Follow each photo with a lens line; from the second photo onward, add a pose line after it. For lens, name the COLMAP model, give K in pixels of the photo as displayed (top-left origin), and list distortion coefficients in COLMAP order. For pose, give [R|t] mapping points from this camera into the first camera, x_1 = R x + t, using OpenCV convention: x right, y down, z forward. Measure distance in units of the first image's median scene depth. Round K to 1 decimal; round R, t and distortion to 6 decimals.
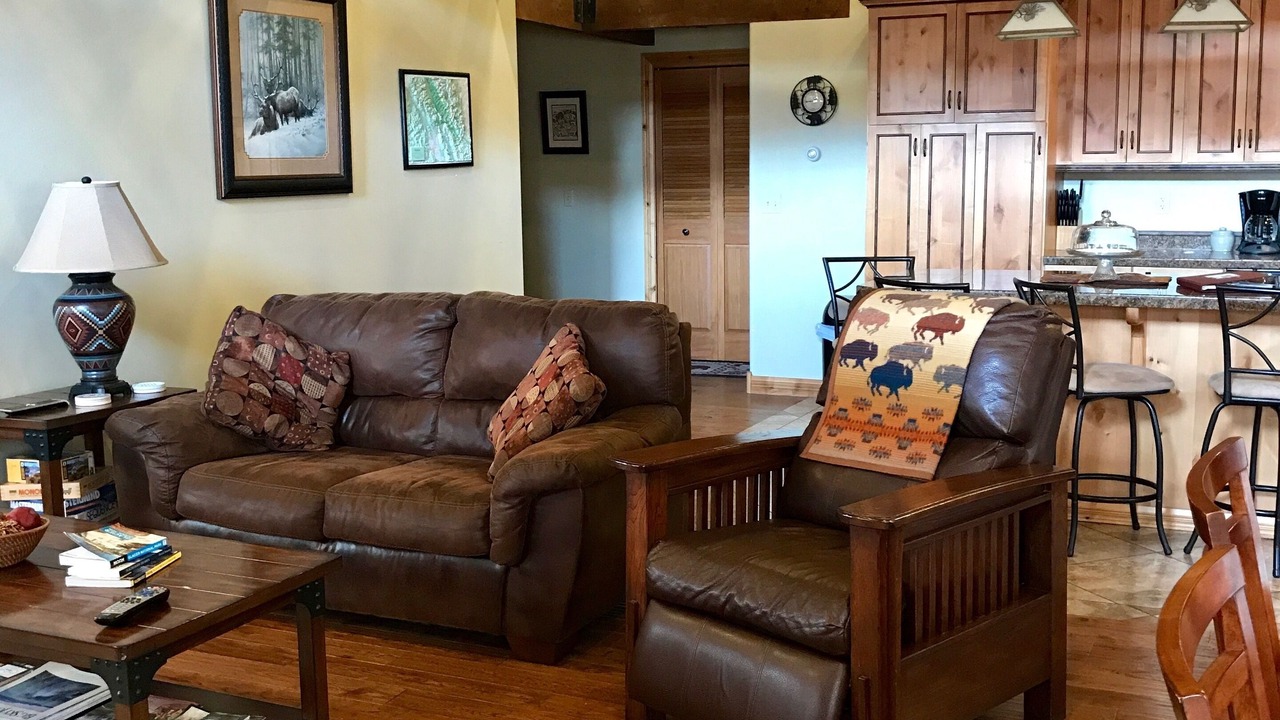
lens RADIAL K [[1405.0, 0, 646.9], [0, 1405.0, 365.3], [0, 0, 1]] dist [0.033276, 0.000000]
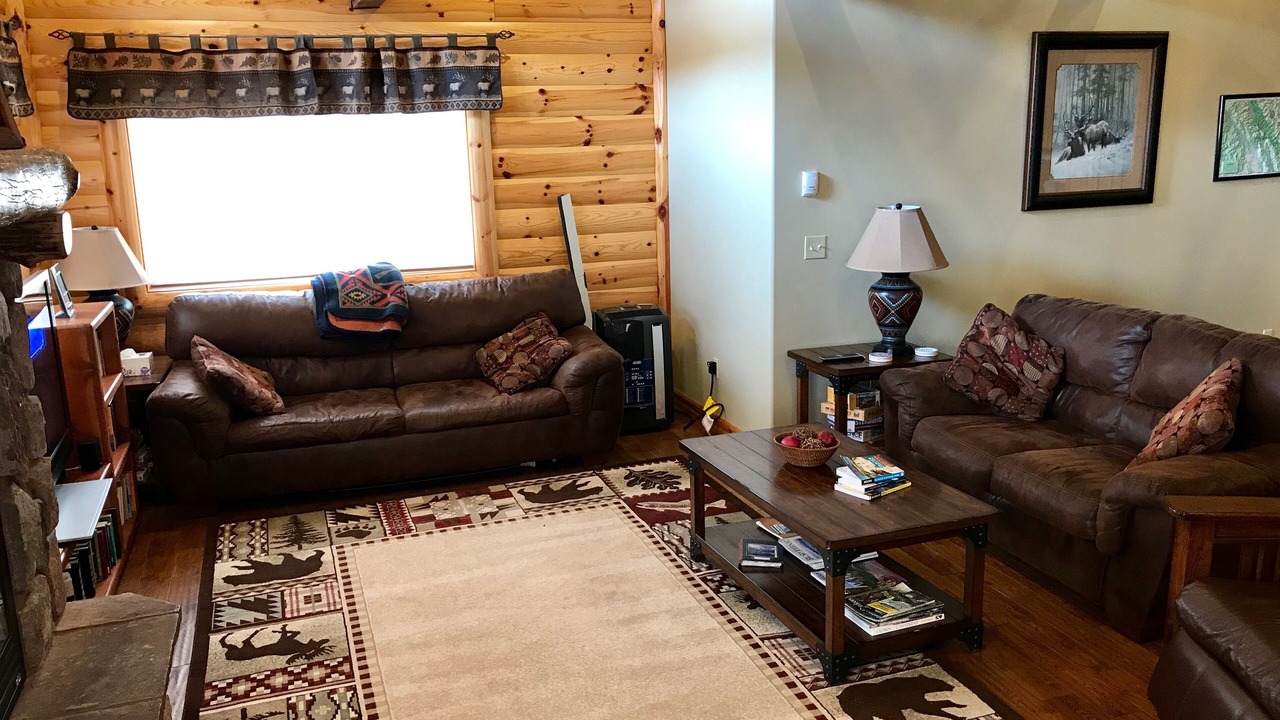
lens RADIAL K [[1047.9, 0, 648.7], [0, 1047.9, 361.5], [0, 0, 1]] dist [0.050637, -0.037947]
pose [[0.700085, 0.157880, -0.696387, 0.197540], [-0.092050, 0.987068, 0.131242, -0.090456], [0.708101, -0.027779, 0.705564, 0.050845]]
